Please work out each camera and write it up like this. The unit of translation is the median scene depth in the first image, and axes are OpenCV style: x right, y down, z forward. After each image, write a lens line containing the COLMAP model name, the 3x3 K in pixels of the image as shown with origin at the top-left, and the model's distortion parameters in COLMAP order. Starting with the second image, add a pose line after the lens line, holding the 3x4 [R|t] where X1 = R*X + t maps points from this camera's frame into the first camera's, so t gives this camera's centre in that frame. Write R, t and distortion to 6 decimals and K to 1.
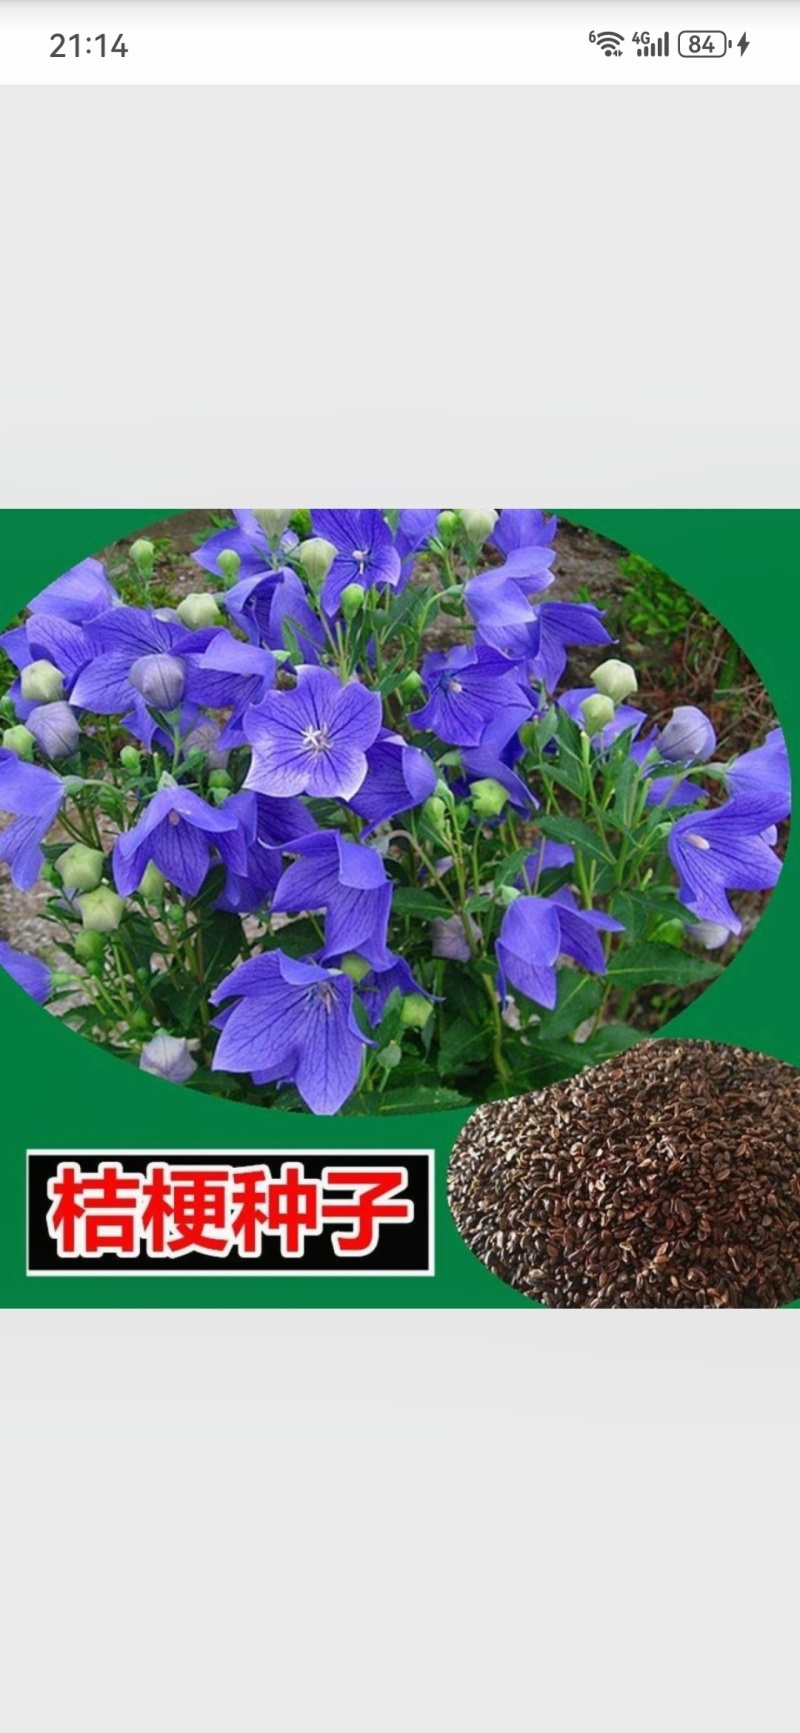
lens RADIAL K [[8938.7, 0, 400.3], [0, 8938.7, 867.1], [0, 0, 1]] dist [0.128444, 0.000000]
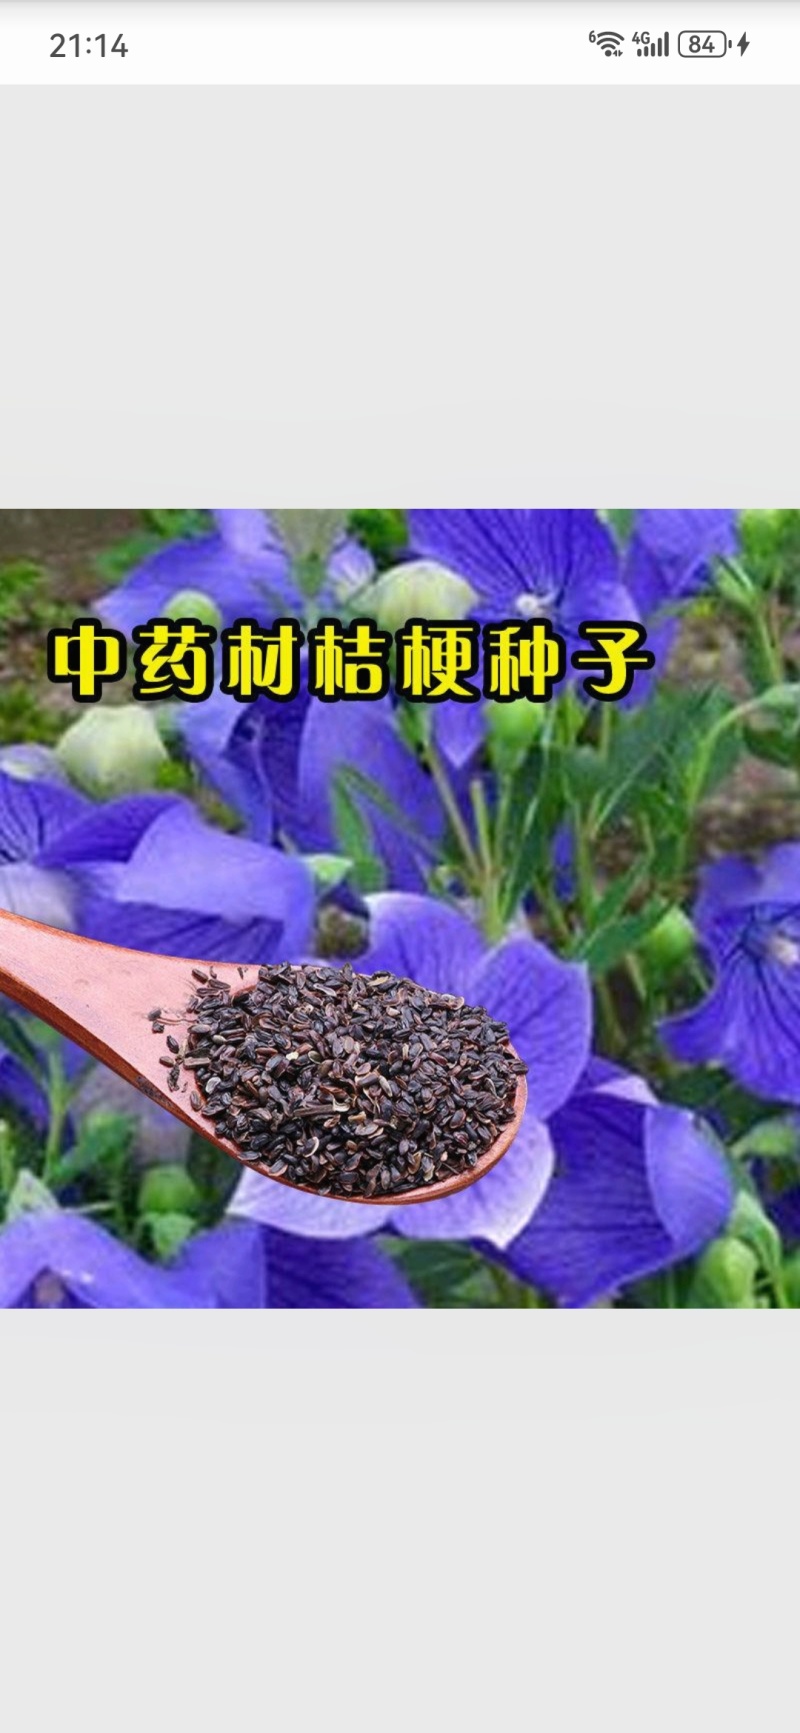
lens RADIAL K [[8938.7, 0, 400.4], [0, 8938.7, 867.8], [0, 0, 1]] dist [0.128444, 0.000000]
pose [[0.999842, -0.000438, -0.017757, -0.003439], [-0.000362, 0.998986, -0.045030, -0.006426], [0.017759, 0.045029, 0.998828, 0.617043]]
